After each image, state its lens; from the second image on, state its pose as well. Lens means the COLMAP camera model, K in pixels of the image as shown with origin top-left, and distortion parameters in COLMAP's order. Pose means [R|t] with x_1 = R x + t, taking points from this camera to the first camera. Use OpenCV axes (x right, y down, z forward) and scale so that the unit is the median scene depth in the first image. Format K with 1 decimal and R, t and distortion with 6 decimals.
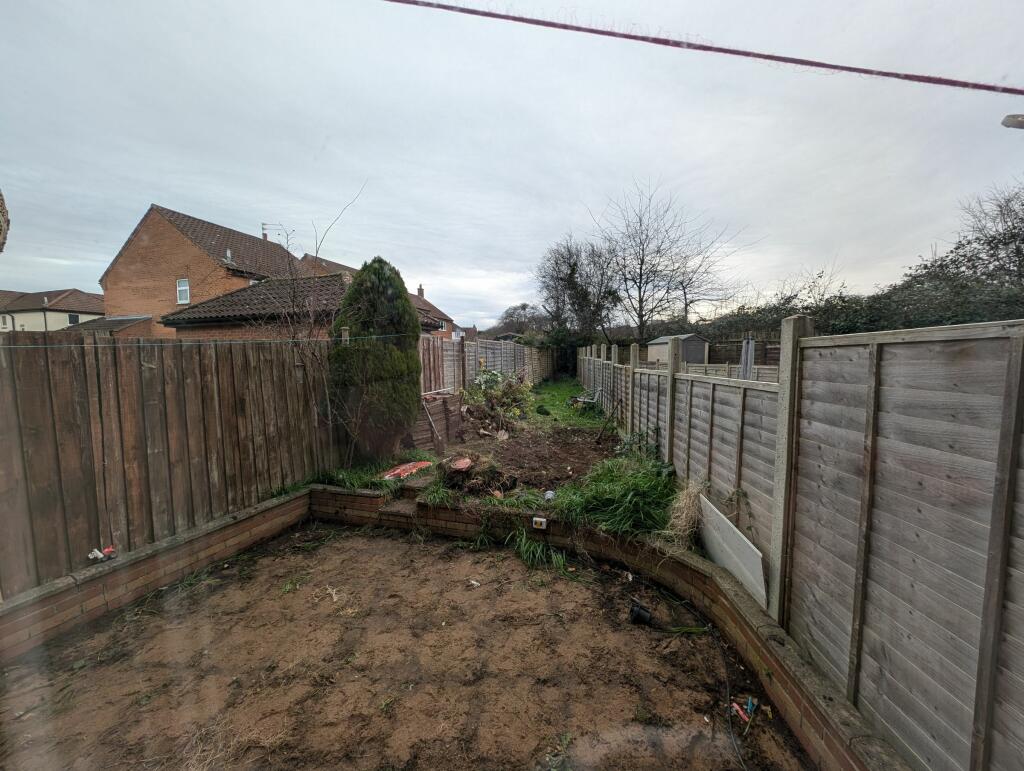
lens RADIAL K [[366.0, 0, 512.0], [0, 366.0, 385.5], [0, 0, 1]] dist [-0.000596, -0.000042]
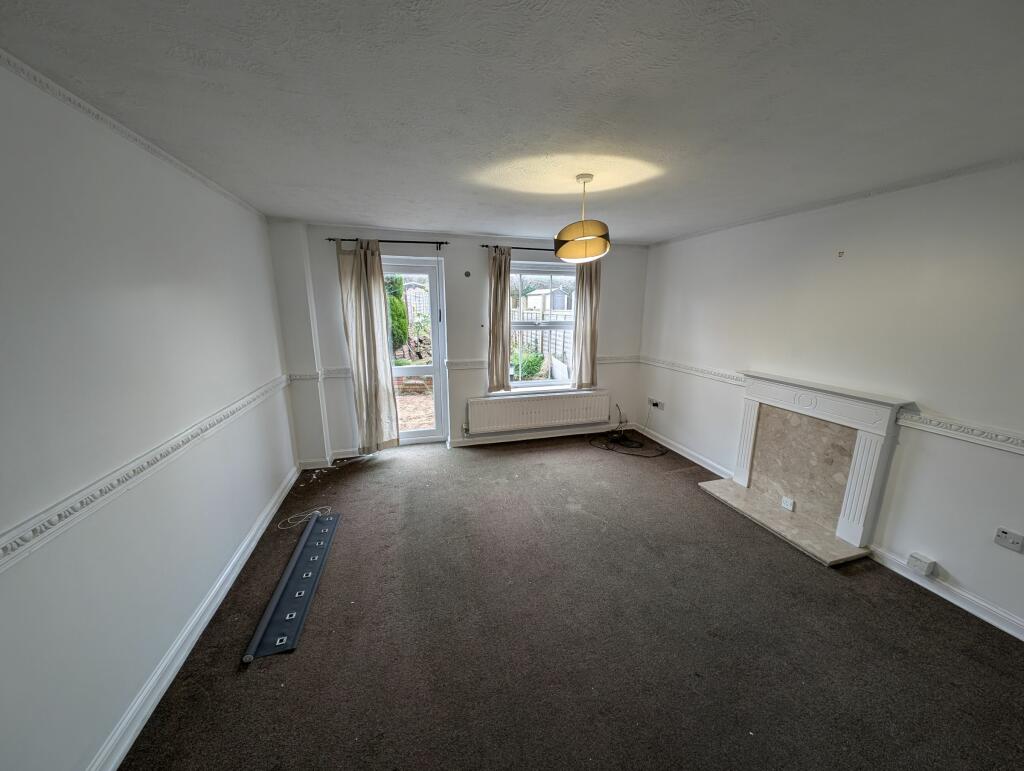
lens RADIAL K [[366.0, 0, 512.0], [0, 366.0, 385.5], [0, 0, 1]] dist [-0.000596, -0.000042]
pose [[0.948795, -0.062013, 0.309745, -0.409590], [0.018170, 0.989632, 0.142473, 0.081788], [-0.315369, -0.129550, 0.940085, -0.988233]]
